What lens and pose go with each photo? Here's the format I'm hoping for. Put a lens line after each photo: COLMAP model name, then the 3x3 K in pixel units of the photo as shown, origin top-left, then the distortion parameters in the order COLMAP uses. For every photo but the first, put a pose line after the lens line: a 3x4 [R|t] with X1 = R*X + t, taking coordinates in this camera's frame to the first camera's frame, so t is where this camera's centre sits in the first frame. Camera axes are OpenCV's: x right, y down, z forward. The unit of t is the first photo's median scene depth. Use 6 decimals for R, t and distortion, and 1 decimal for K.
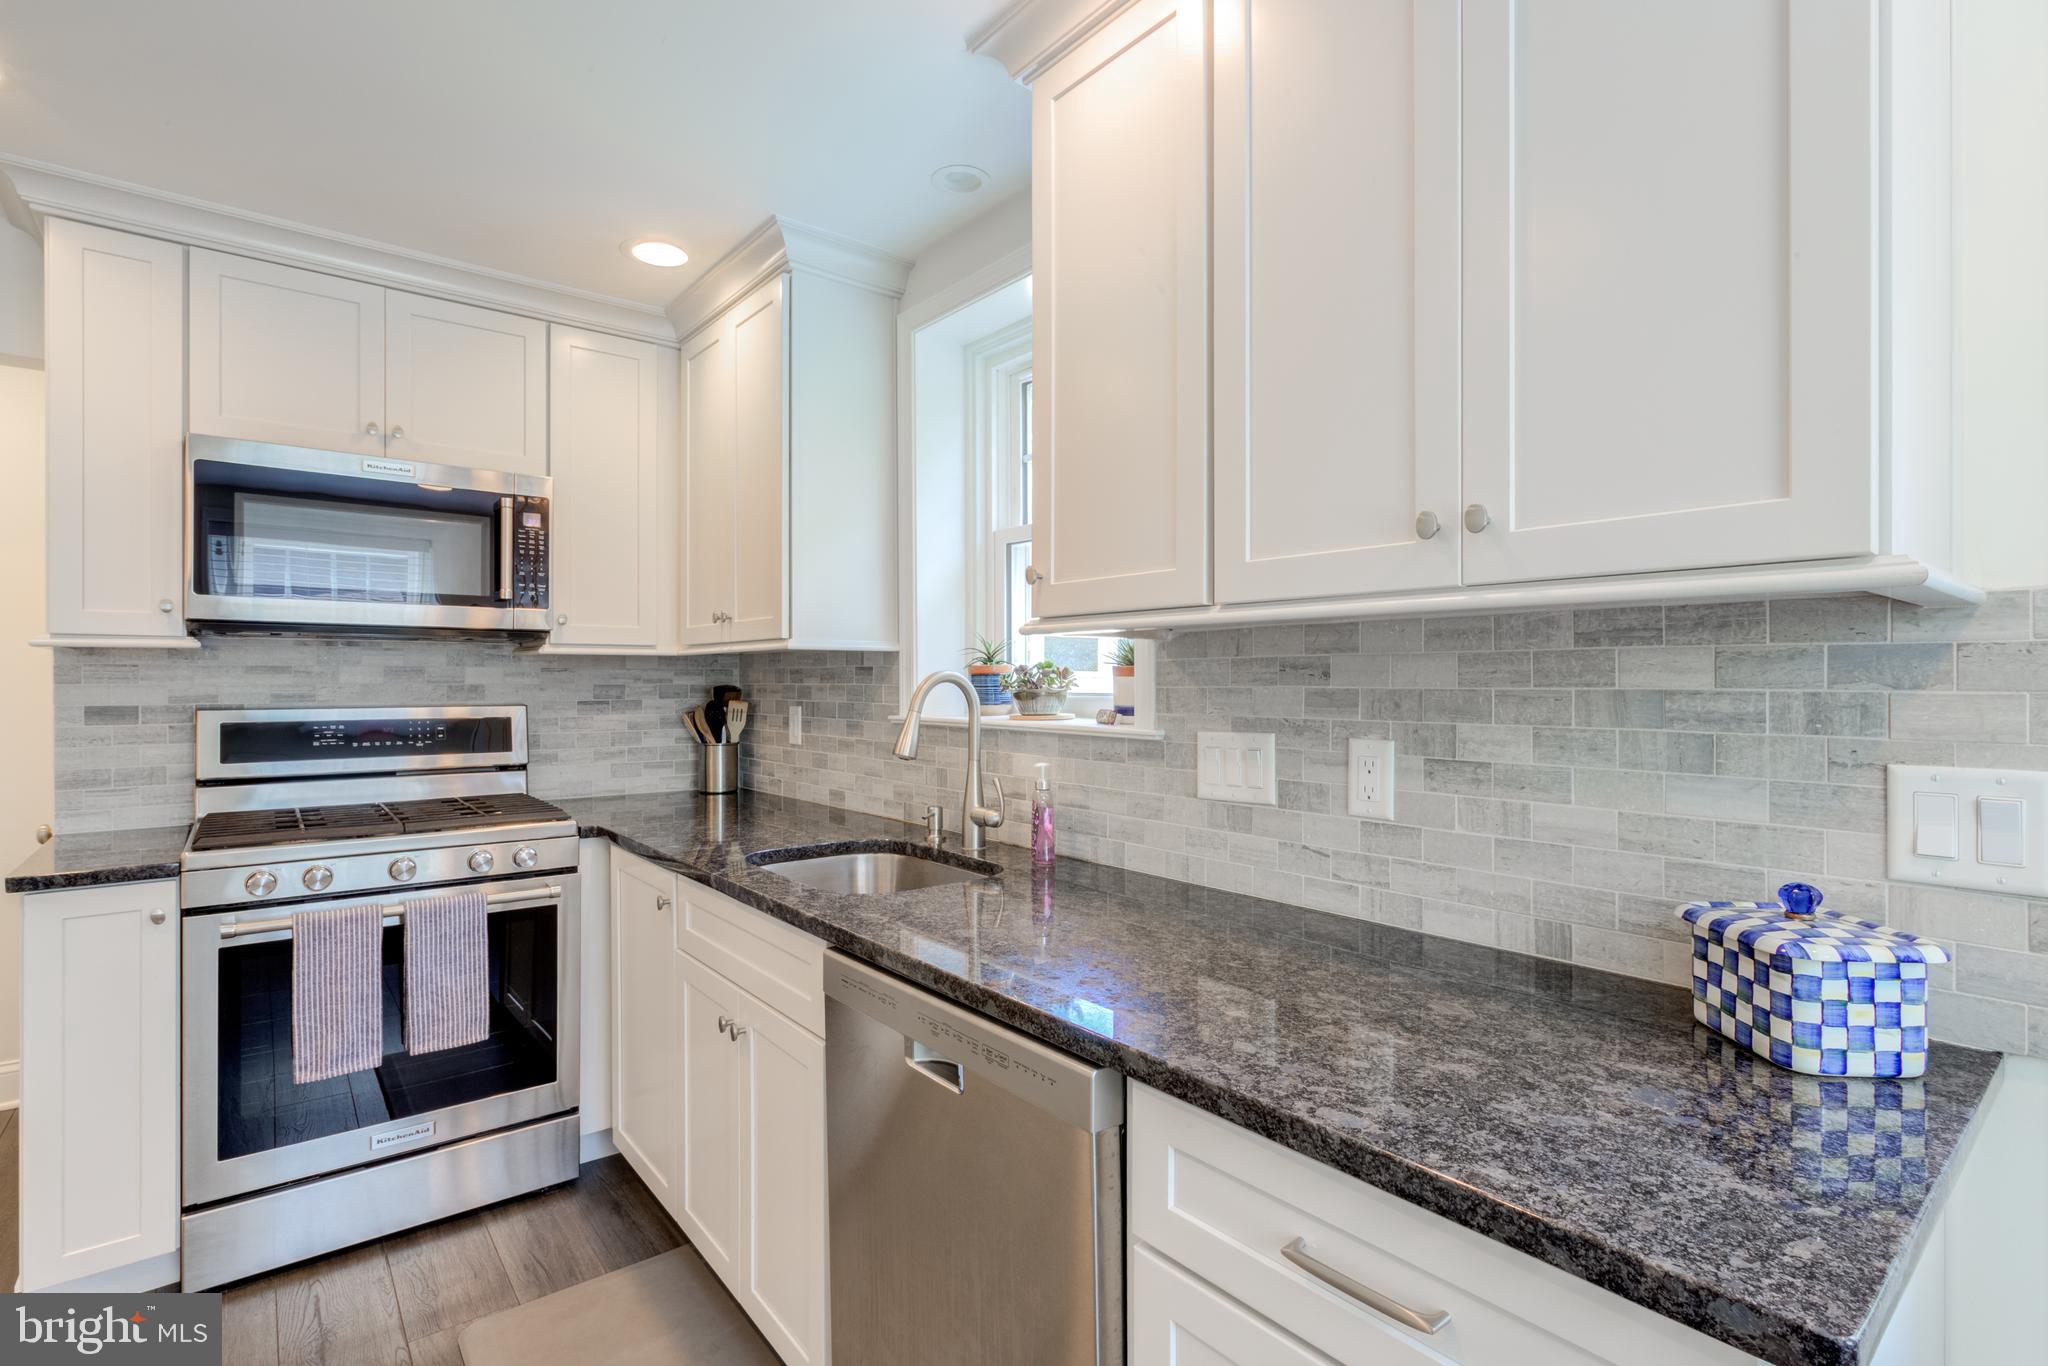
lens RADIAL K [[953.6, 0, 1005.2], [0, 953.6, 677.6], [0, 0, 1]] dist [-0.001756, 0.000771]
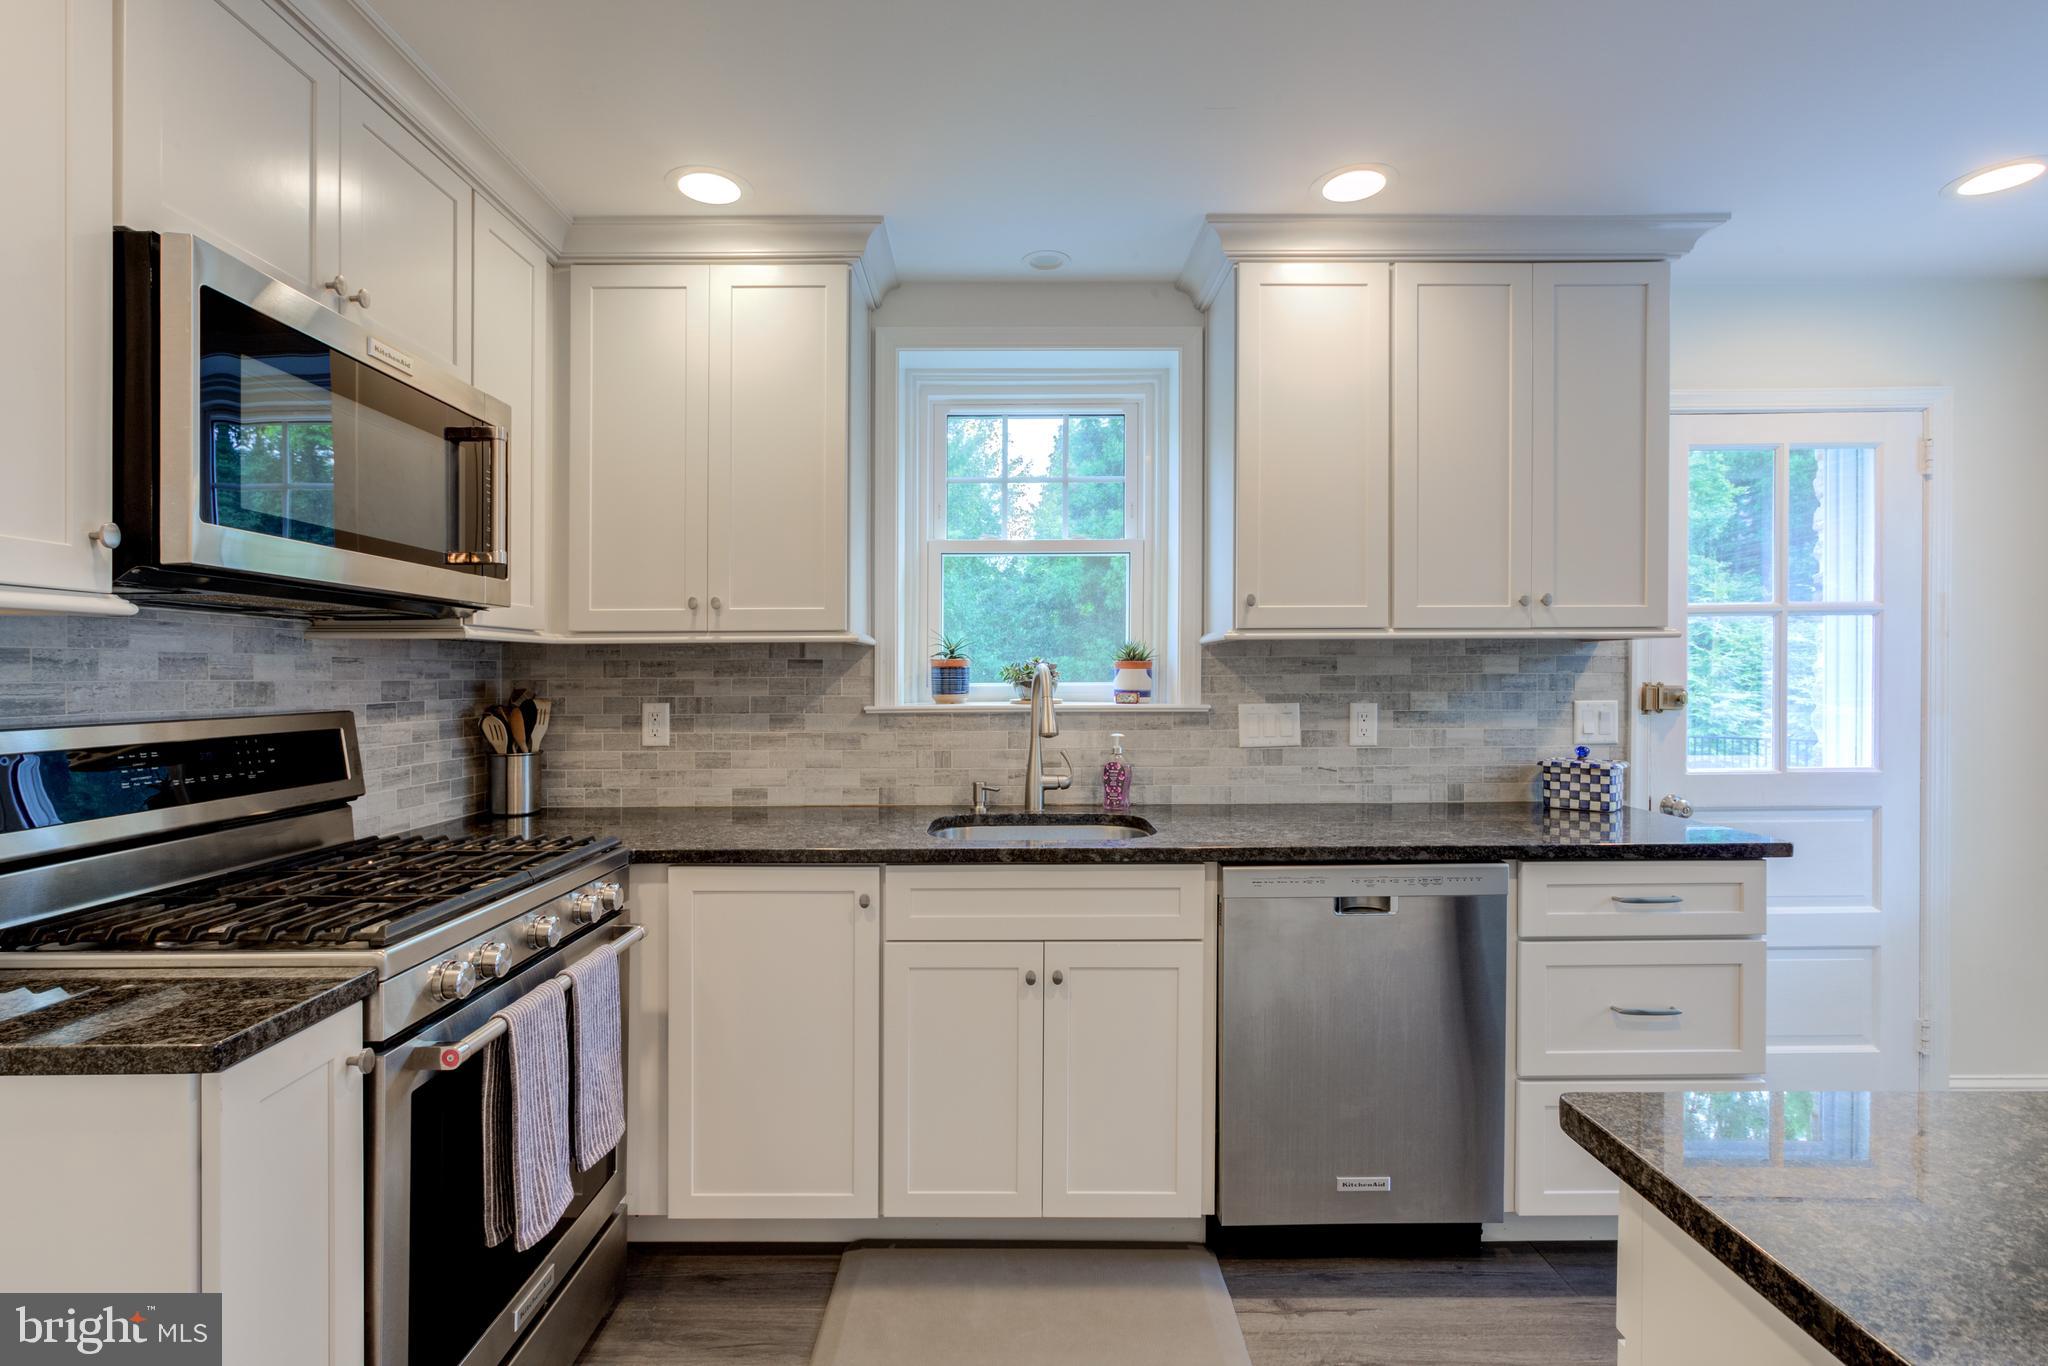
lens RADIAL K [[947.3, 0, 1013.6], [0, 947.3, 689.9], [0, 0, 1]] dist [-0.002191, 0.001200]
pose [[0.623949, -0.015980, 0.781301, -1.014228], [0.002504, 0.999827, 0.018450, 0.003452], [-0.781461, -0.009556, 0.623881, 0.275803]]
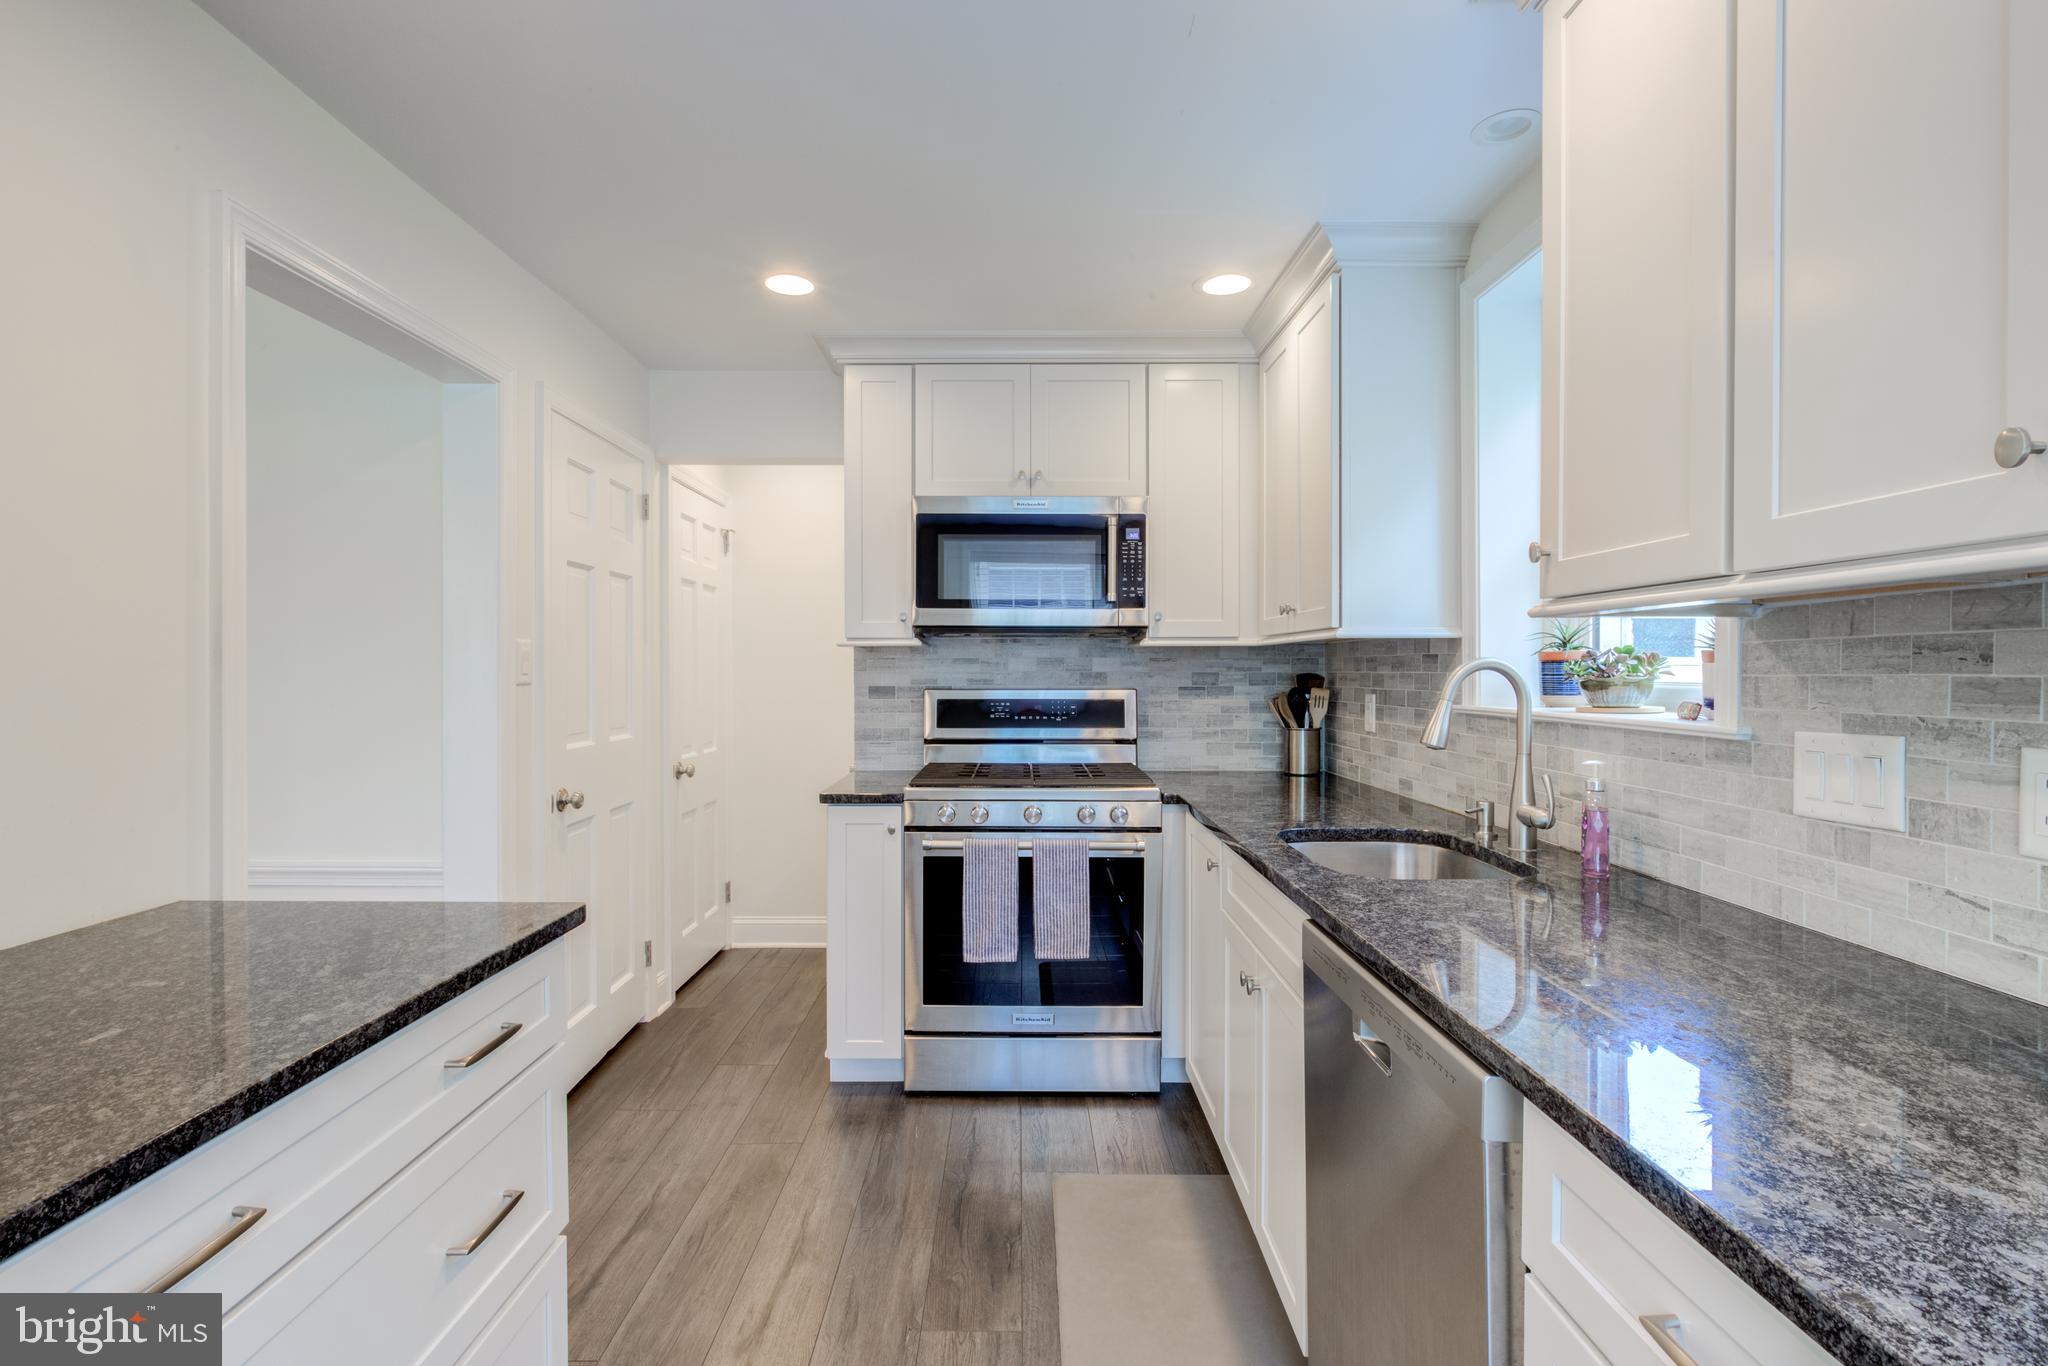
lens RADIAL K [[935.8, 0, 1027.5], [0, 935.8, 675.9], [0, 0, 1]] dist [-0.004035, 0.007428]
pose [[0.789517, 0.003992, -0.613715, 0.146489], [0.001808, 0.999959, 0.008830, 0.002054], [0.613726, -0.008081, 0.789478, -0.006919]]
